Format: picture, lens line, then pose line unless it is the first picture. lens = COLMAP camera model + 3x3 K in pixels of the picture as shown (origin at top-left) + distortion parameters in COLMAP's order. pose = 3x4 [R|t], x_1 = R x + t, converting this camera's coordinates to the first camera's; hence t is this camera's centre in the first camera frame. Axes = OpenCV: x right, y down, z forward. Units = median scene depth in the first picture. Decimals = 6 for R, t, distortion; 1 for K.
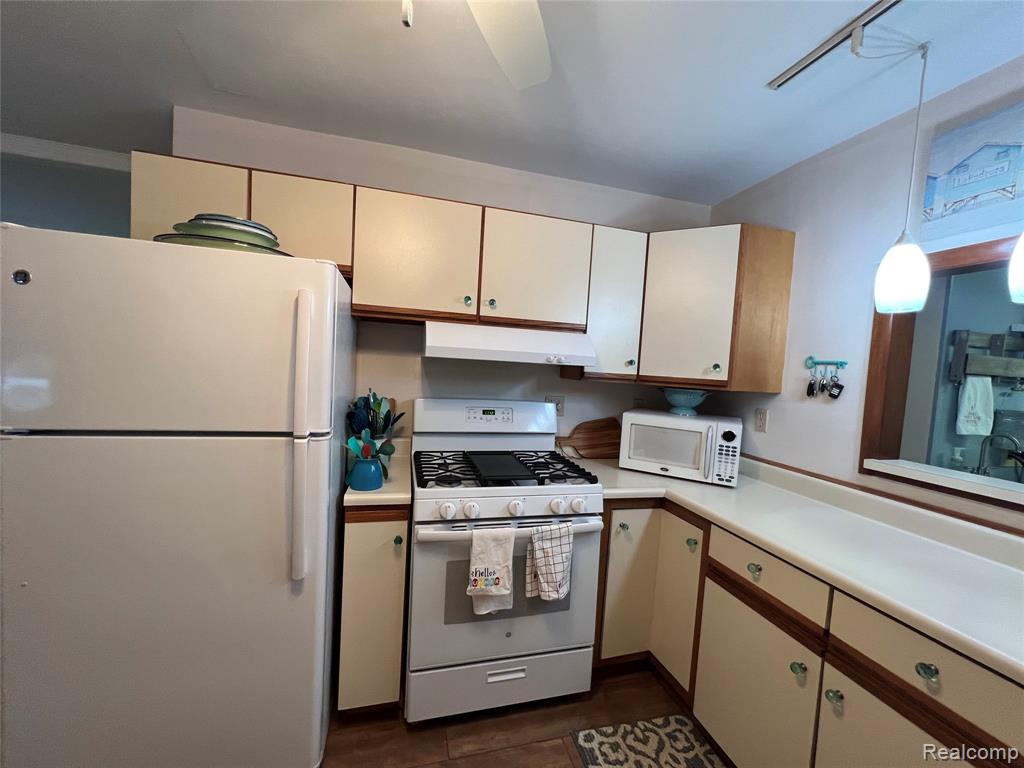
lens RADIAL K [[411.0, 0, 515.4], [0, 411.0, 386.7], [0, 0, 1]] dist [-0.002379, 0.000140]
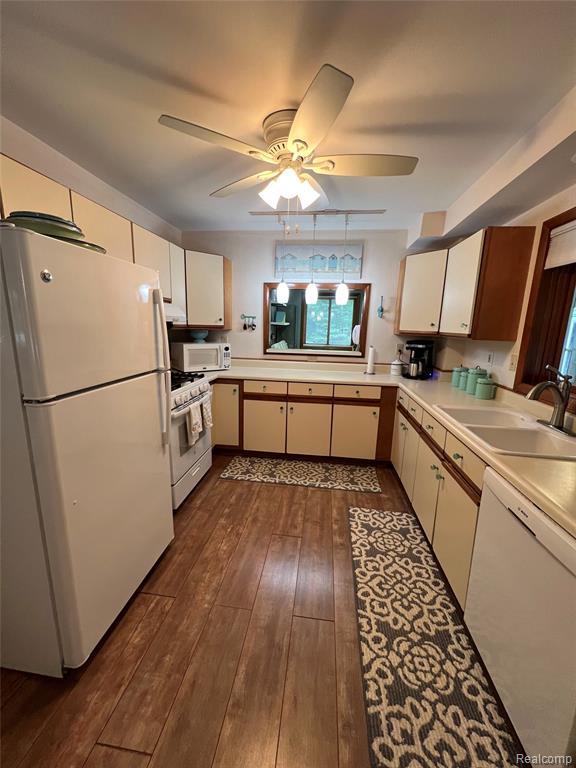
lens RADIAL K [[308.2, 0, 285.6], [0, 308.2, 385.4], [0, 0, 1]] dist [-0.002379, 0.000140]
pose [[0.389269, -0.228307, 0.892382, -1.136097], [0.046592, 0.972437, 0.228464, -0.075846], [-0.919945, -0.047356, 0.389177, -0.039593]]
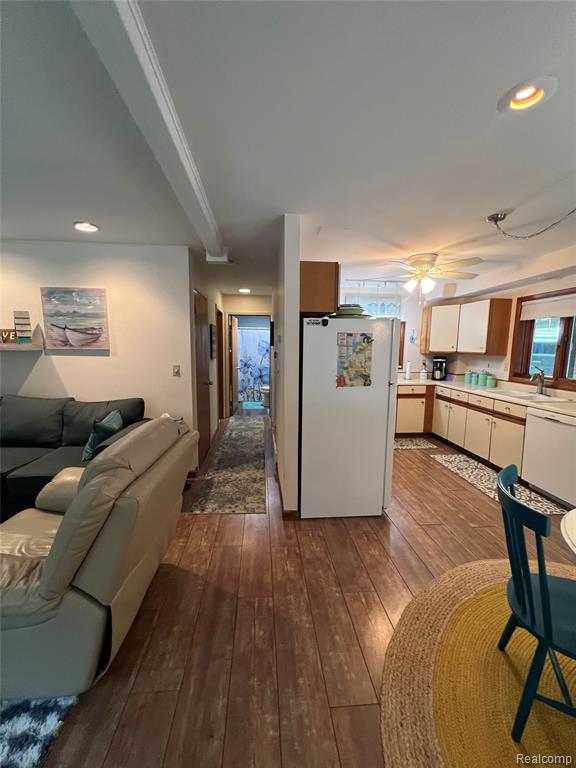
lens RADIAL K [[308.2, 0, 285.6], [0, 308.2, 385.4], [0, 0, 1]] dist [-0.002379, 0.000140]
pose [[0.188183, -0.184158, 0.964714, -2.356615], [0.055410, 0.982689, 0.176781, -0.220521], [-0.980570, 0.020188, 0.195130, 0.865290]]
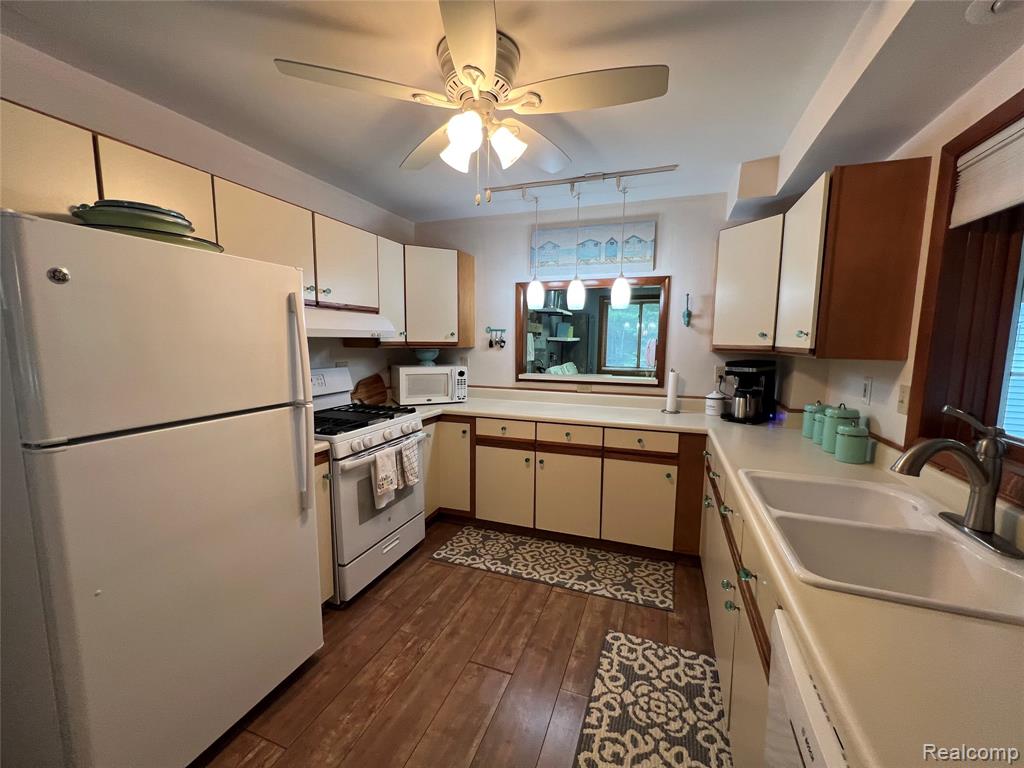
lens RADIAL K [[411.0, 0, 515.4], [0, 411.0, 386.7], [0, 0, 1]] dist [-0.002379, 0.000140]
pose [[0.579771, -0.146396, 0.801519, -0.855901], [0.069719, 0.989032, 0.130214, -0.041166], [-0.811791, -0.019613, 0.583619, -0.240675]]
